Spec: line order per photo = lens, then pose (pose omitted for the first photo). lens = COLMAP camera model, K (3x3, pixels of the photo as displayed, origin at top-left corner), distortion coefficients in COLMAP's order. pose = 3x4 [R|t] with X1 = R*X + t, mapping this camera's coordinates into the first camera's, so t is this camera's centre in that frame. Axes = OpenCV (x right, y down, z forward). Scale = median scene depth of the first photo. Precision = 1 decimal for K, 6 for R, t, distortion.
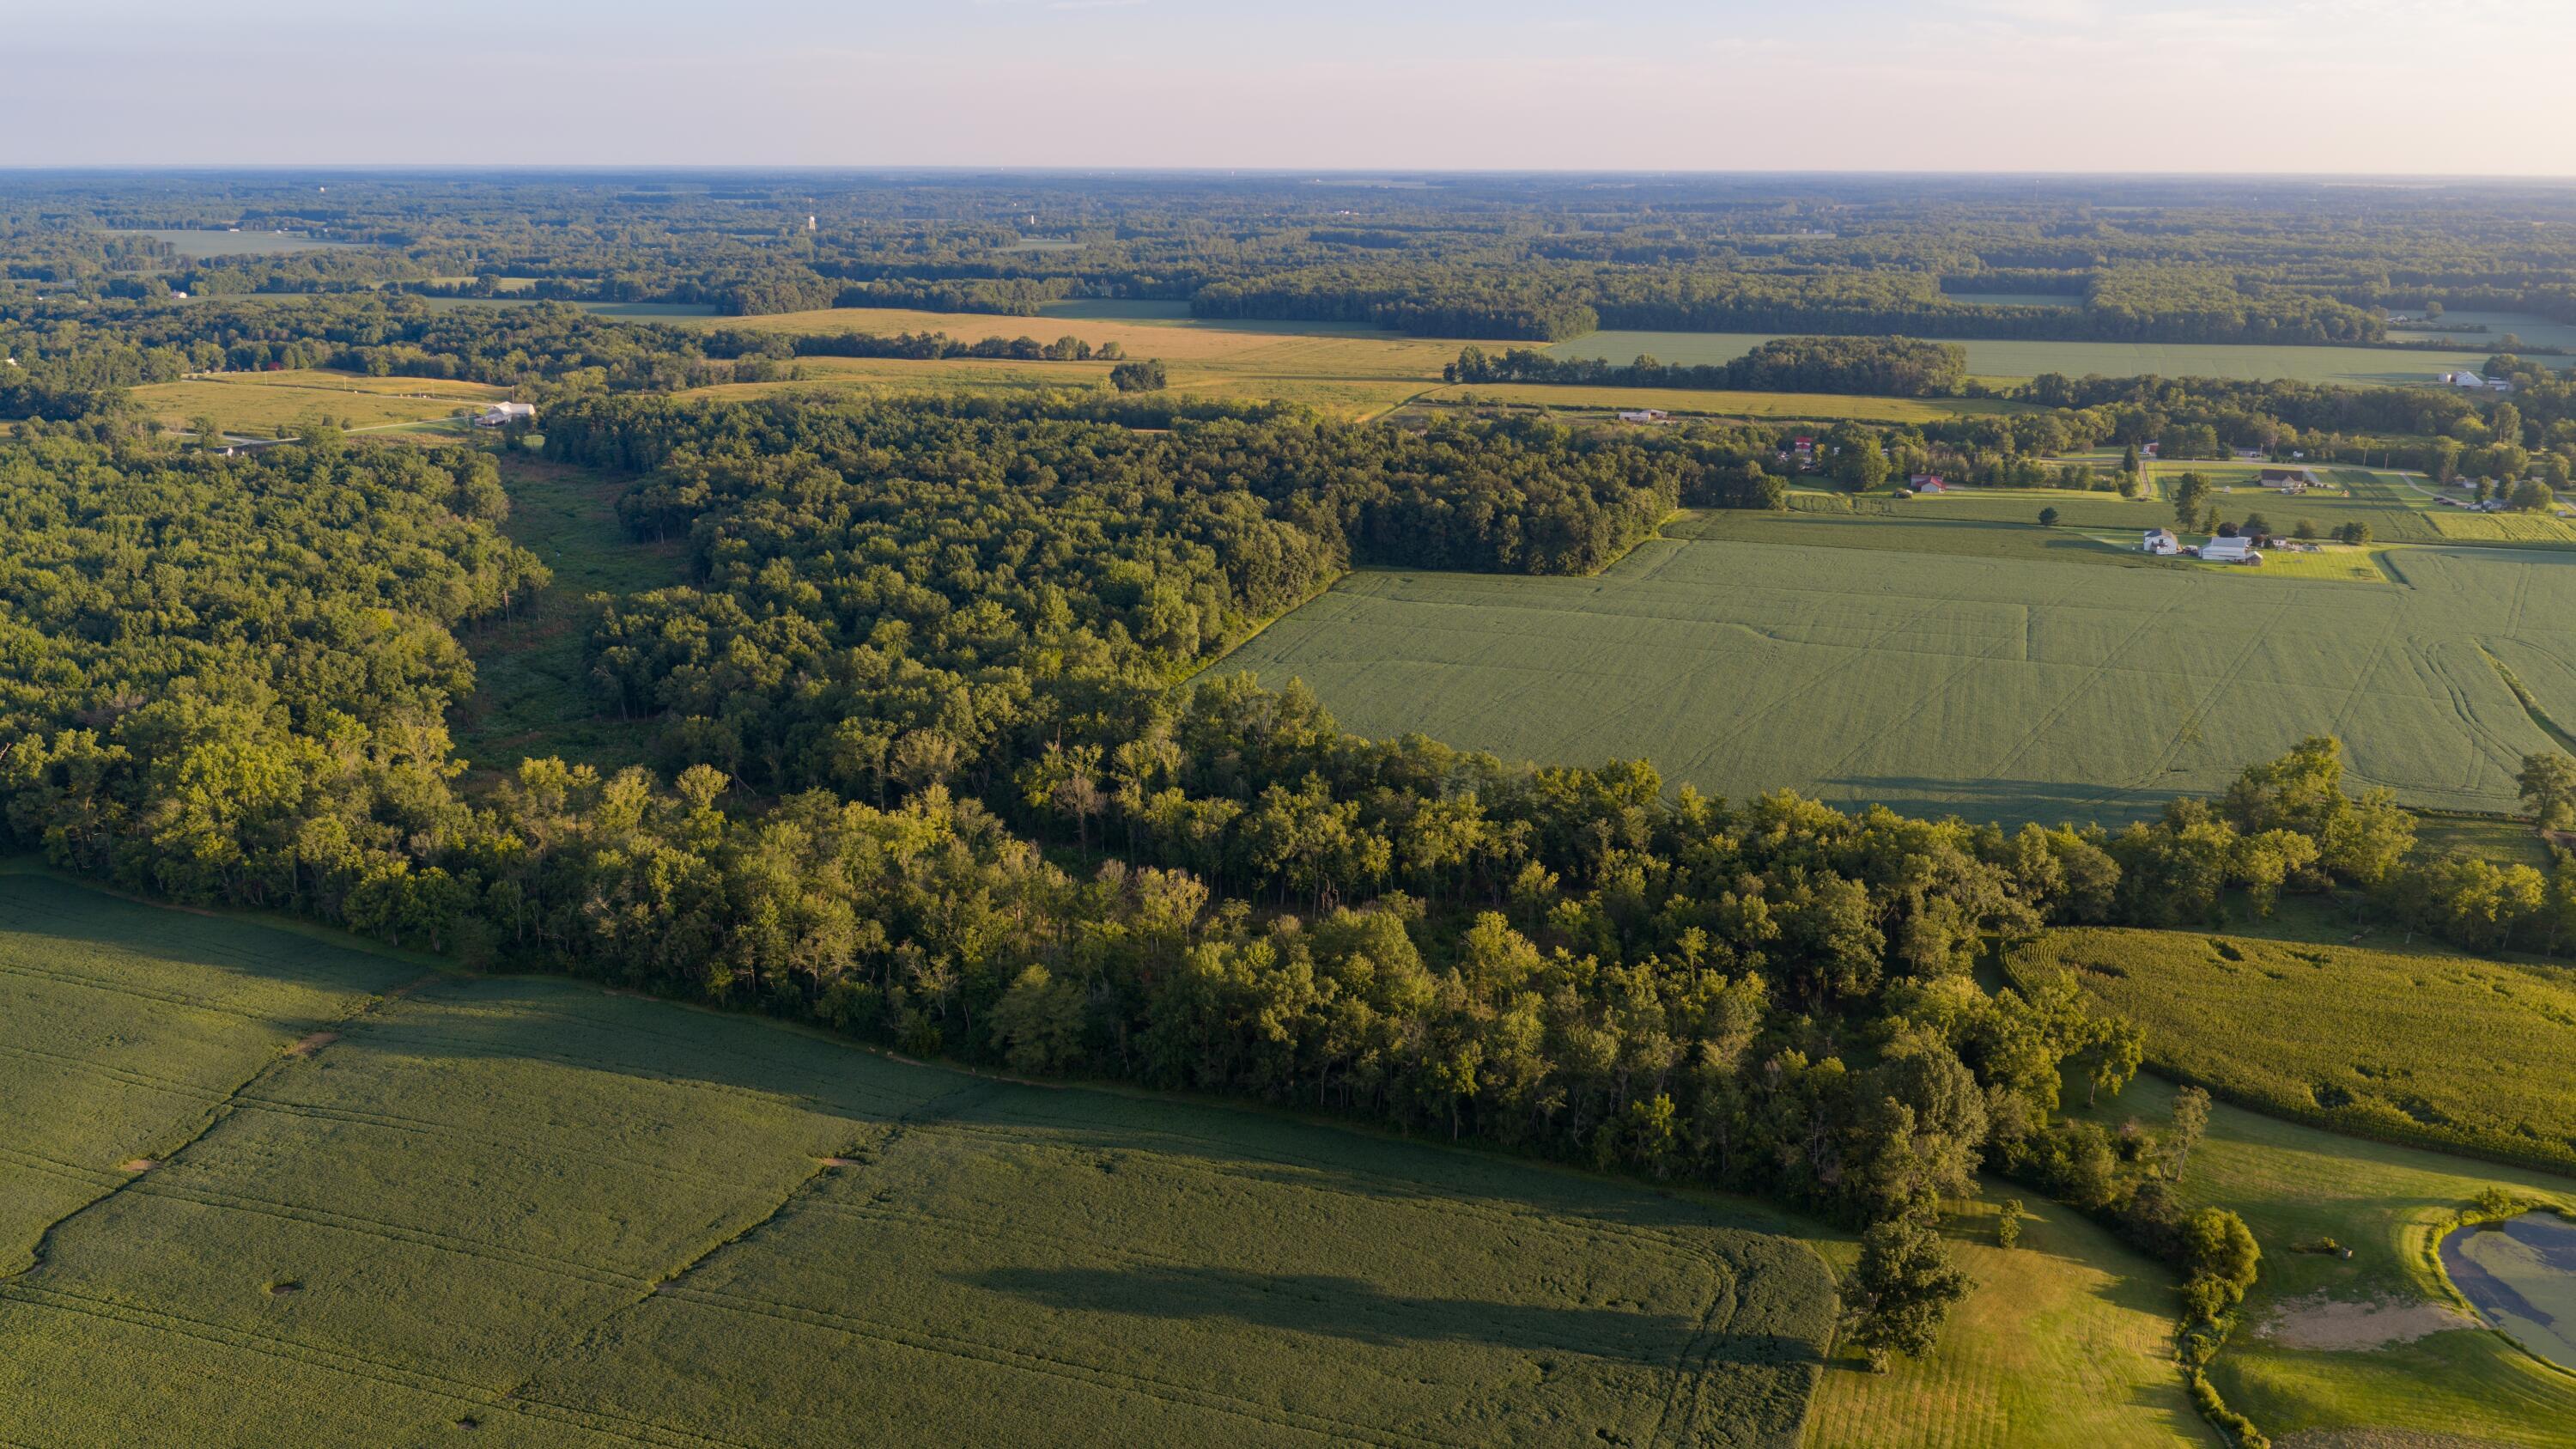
lens RADIAL K [[2059.0, 0, 1295.7], [0, 2059.0, 740.1], [0, 0, 1]] dist [0.016472, -0.039015]
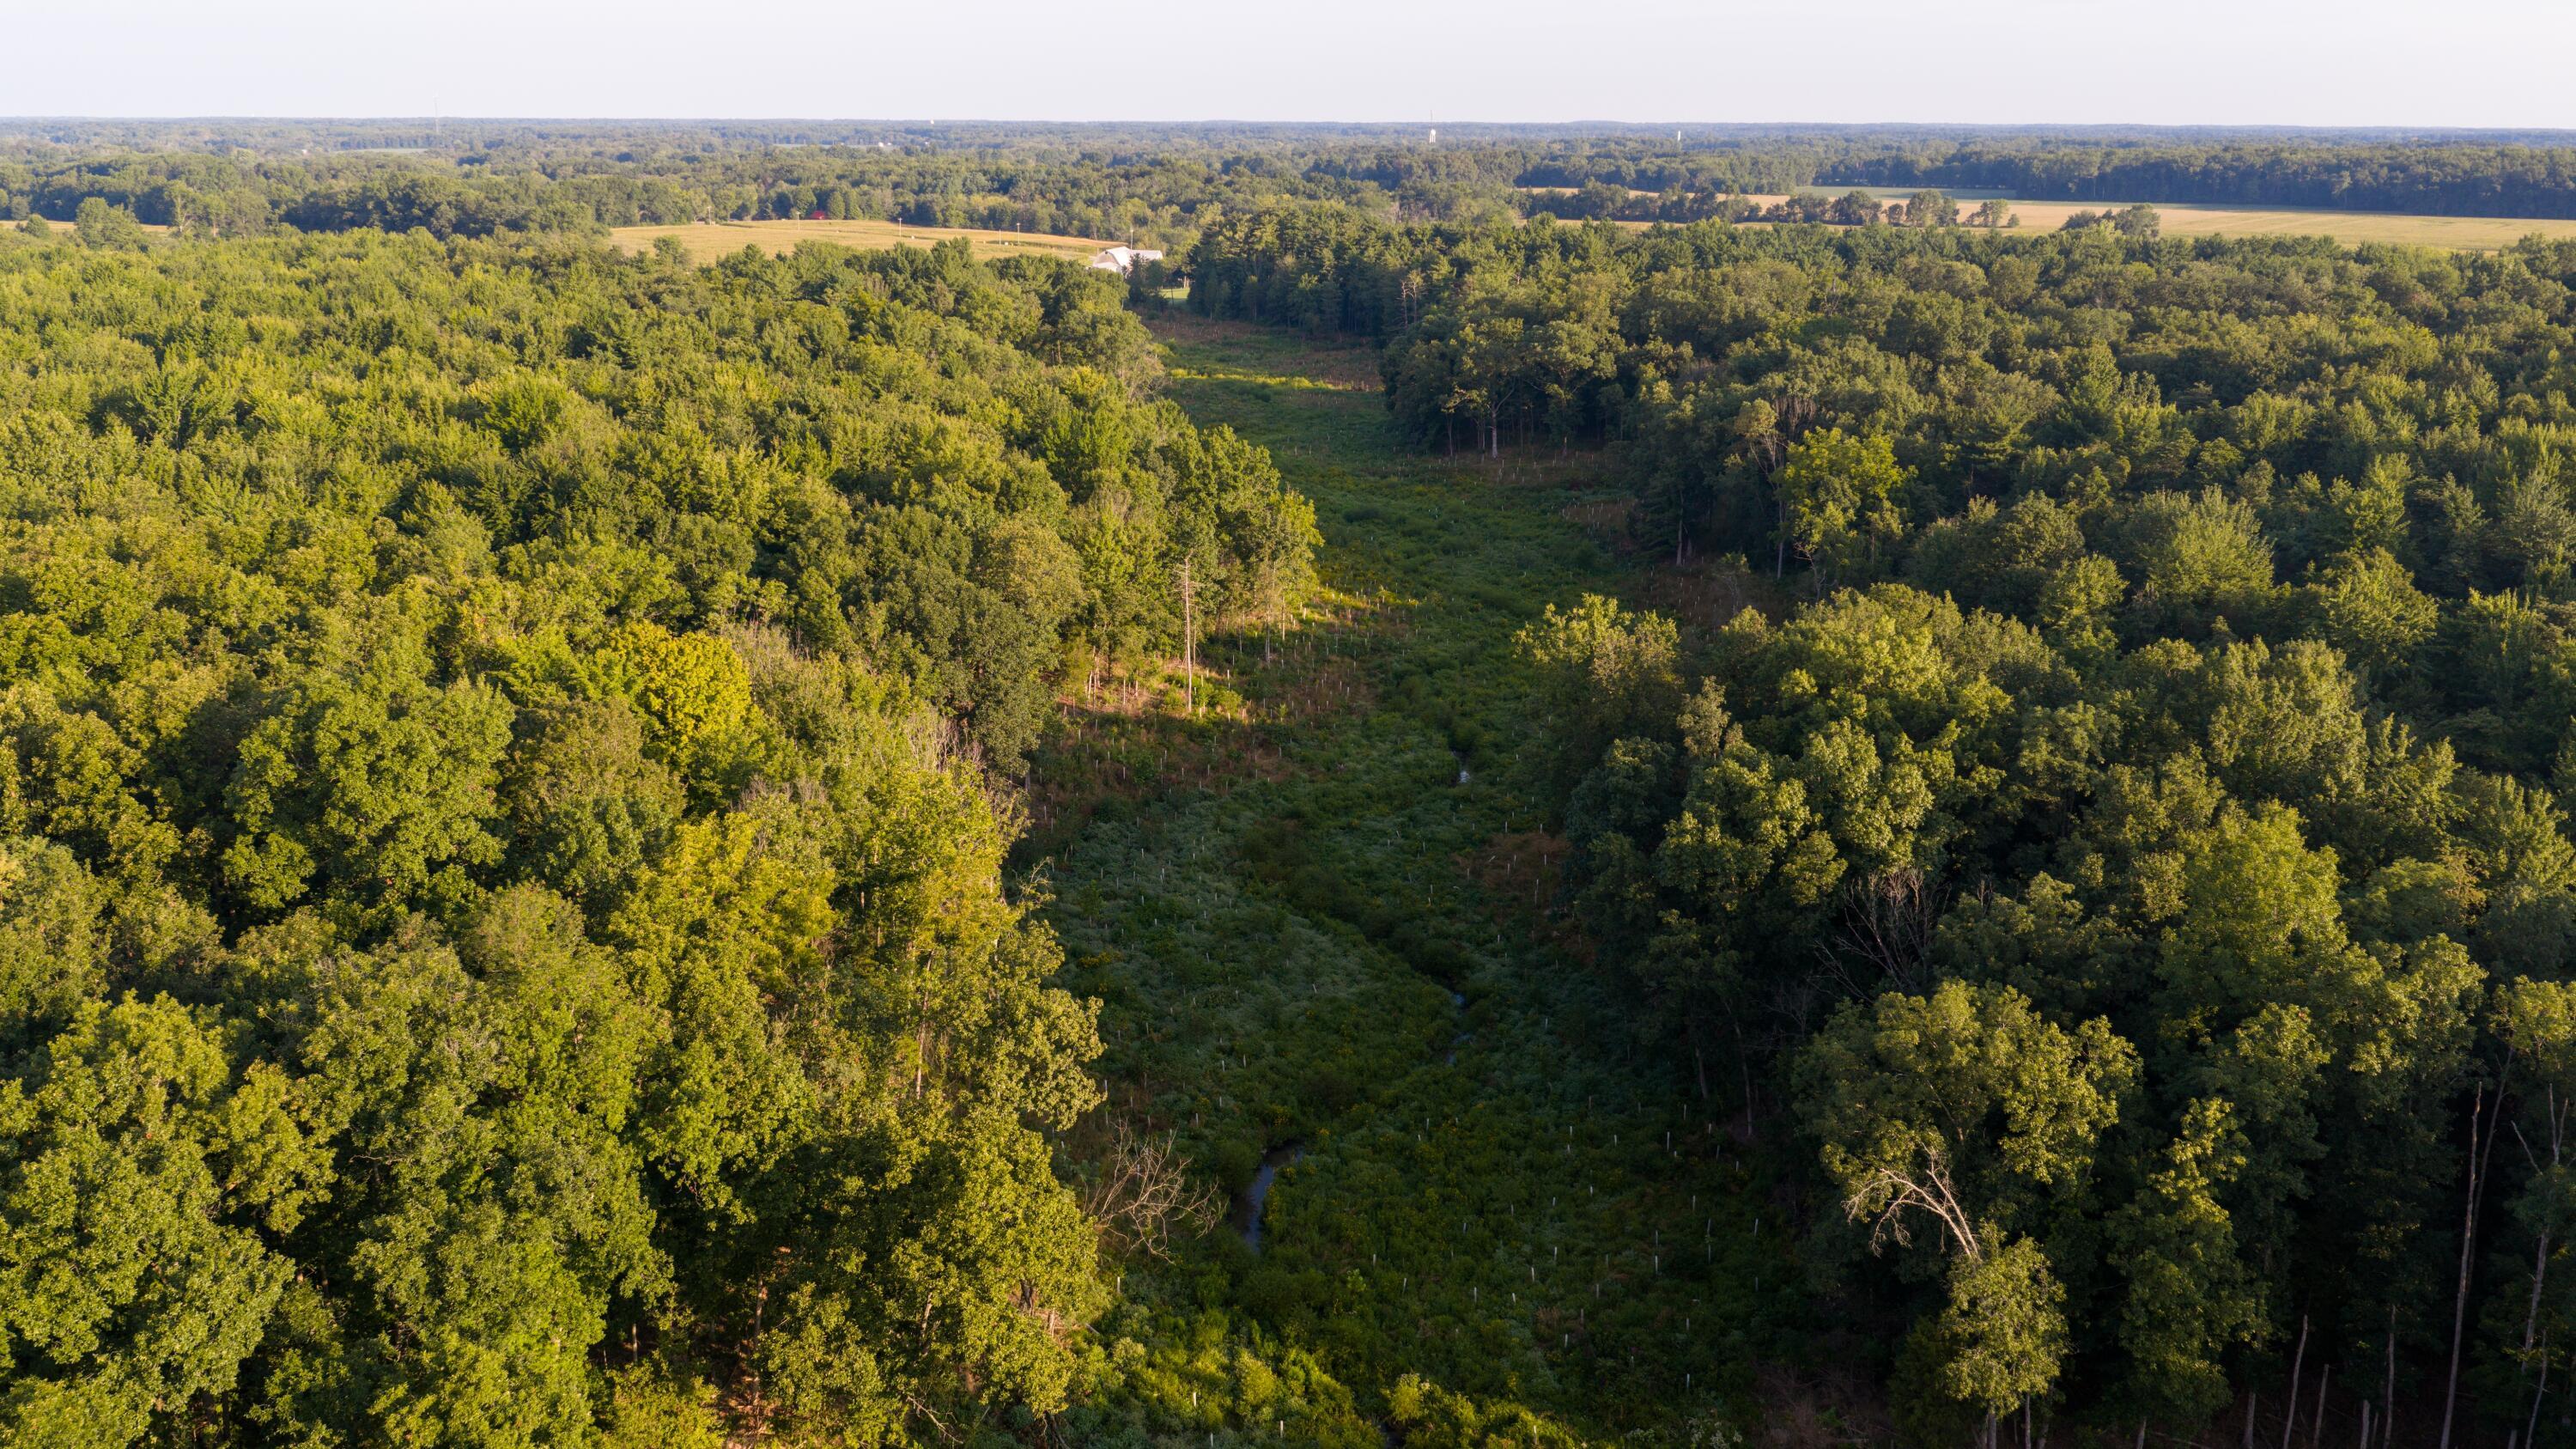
lens RADIAL K [[2059.0, 0, 1281.3], [0, 2059.0, 724.4], [0, 0, 1]] dist [0.016472, -0.039015]
pose [[0.963705, 0.071381, -0.257248, -0.234669], [-0.069218, 0.997449, 0.017468, -0.044684], [0.257838, 0.000972, 0.966188, 0.576680]]
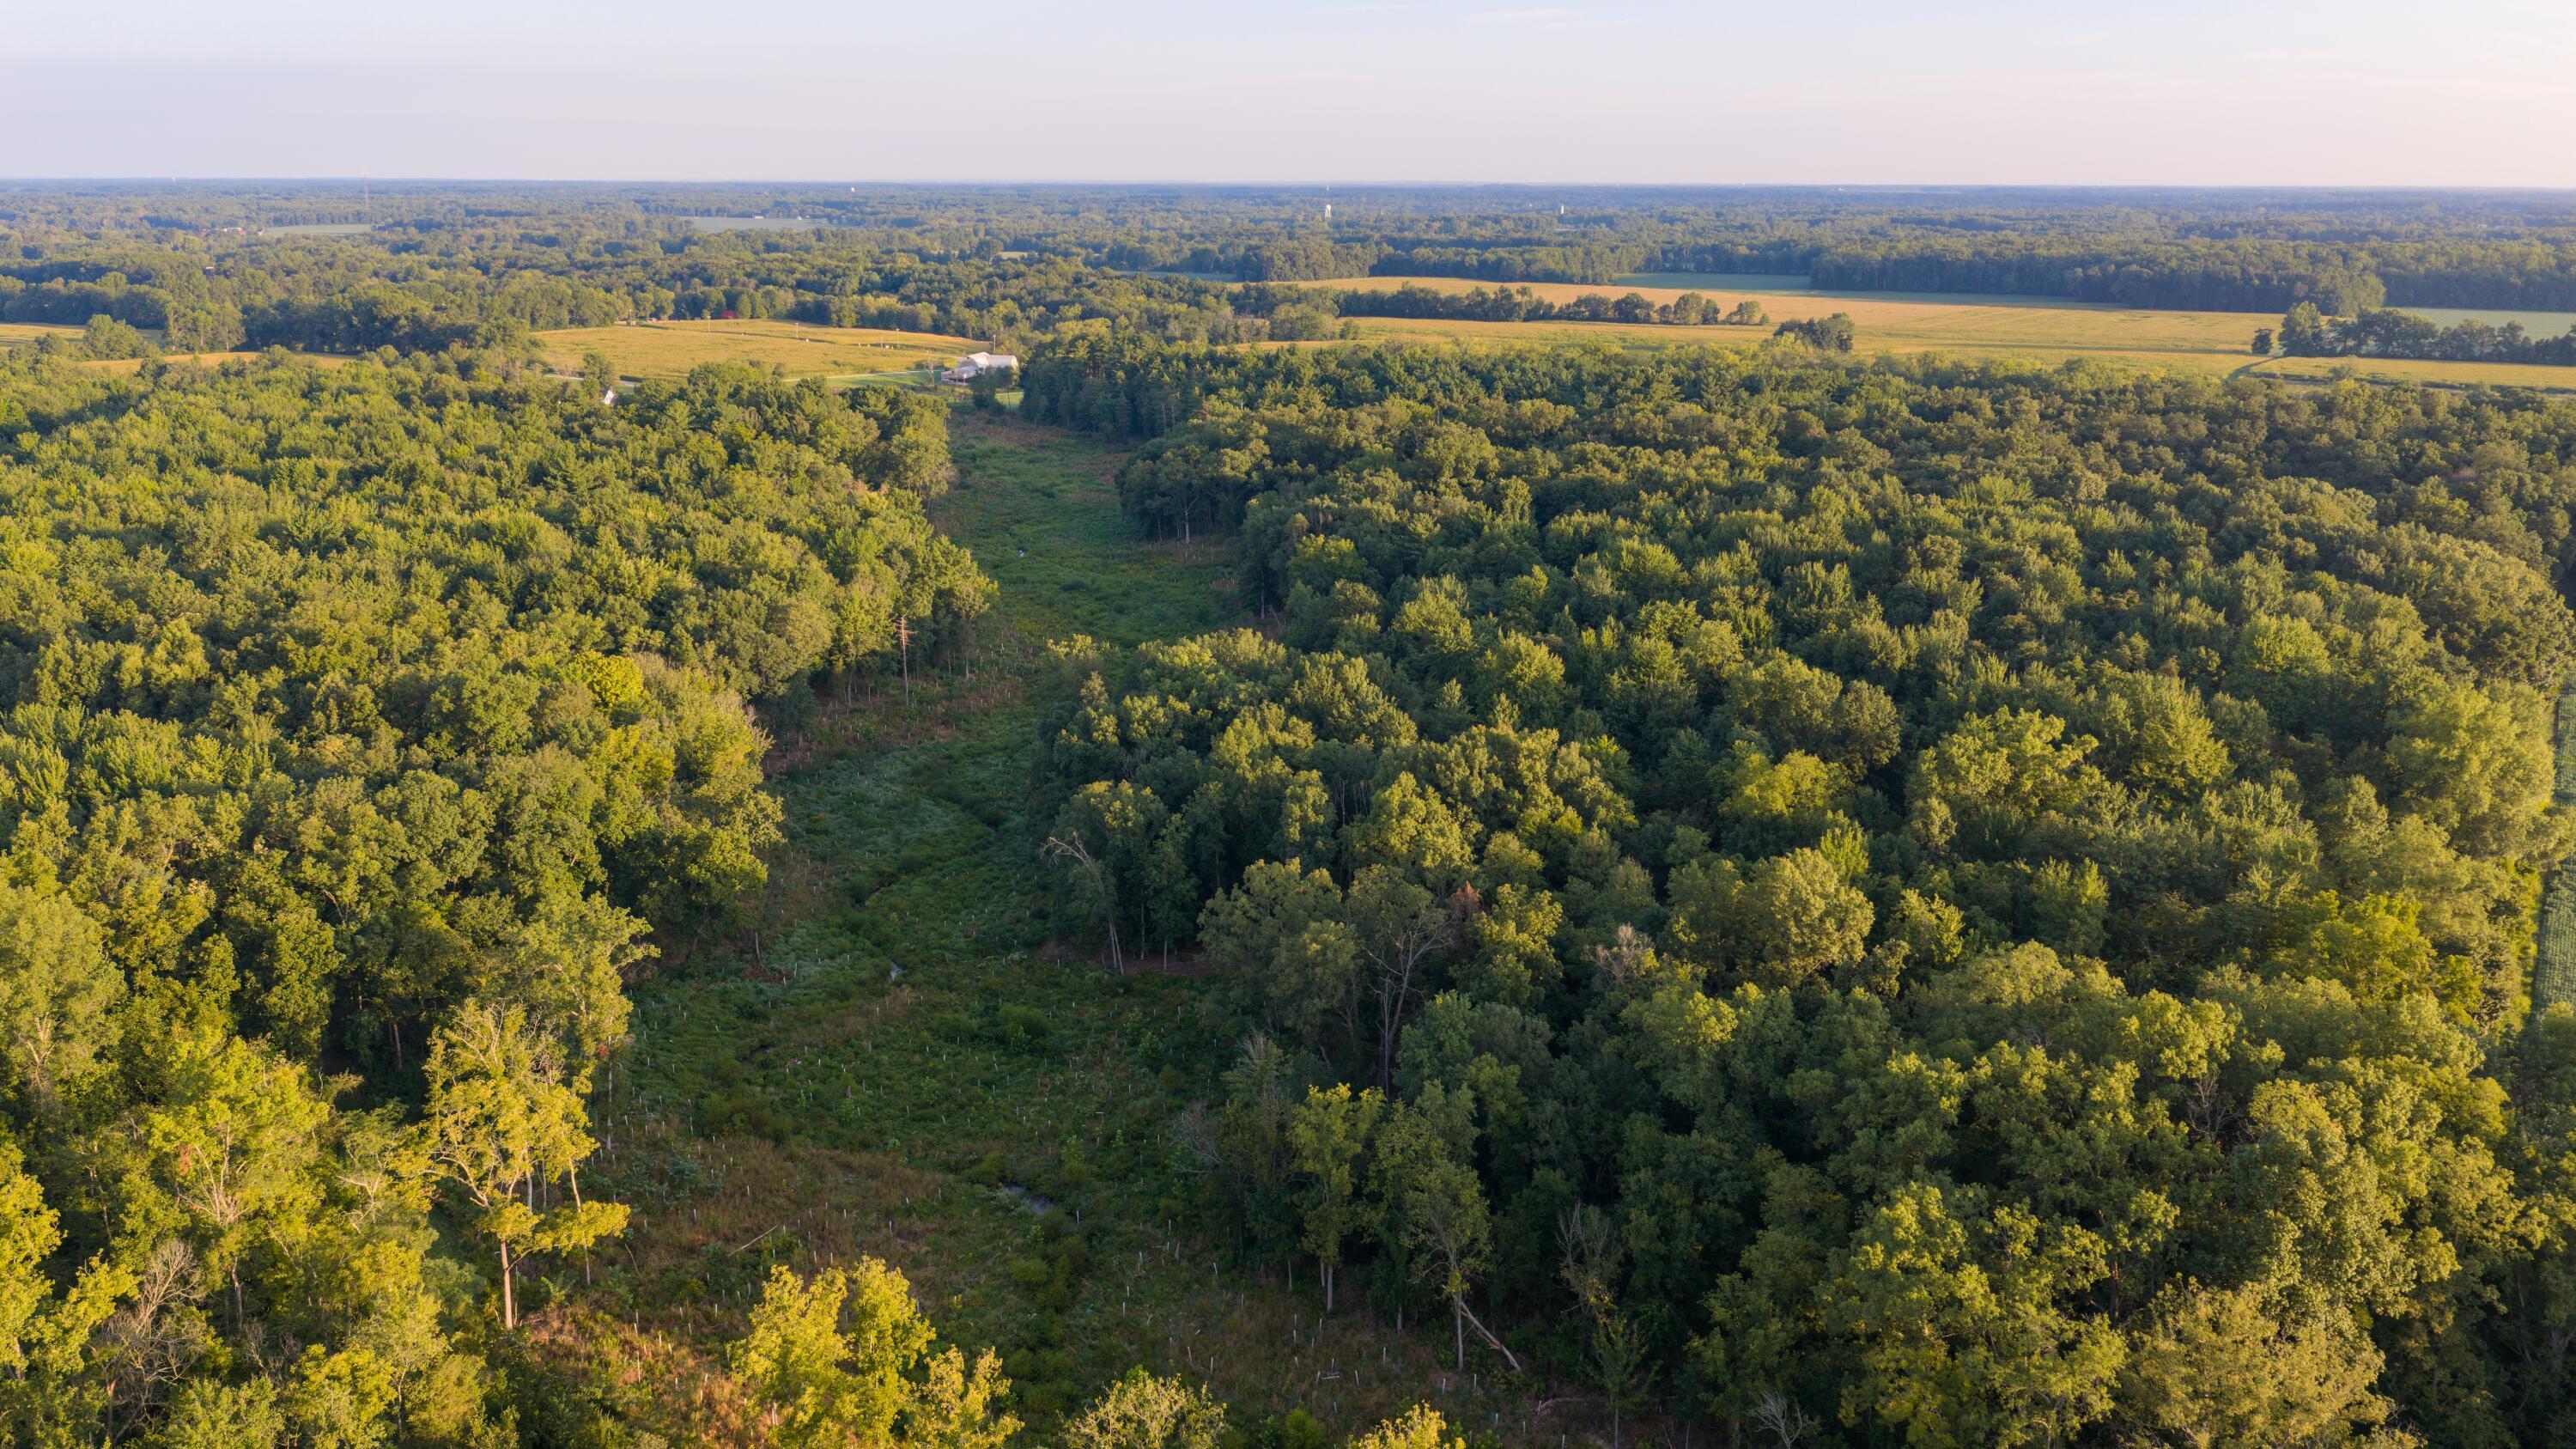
lens RADIAL K [[2059.3, 0, 1288.9], [0, 2059.3, 723.2], [0, 0, 1]] dist [0.013560, -0.015419]
pose [[0.973190, 0.055670, -0.223164, -0.140704], [-0.059656, 0.998157, -0.011154, -0.037732], [0.222131, 0.024169, 0.974717, 0.421501]]
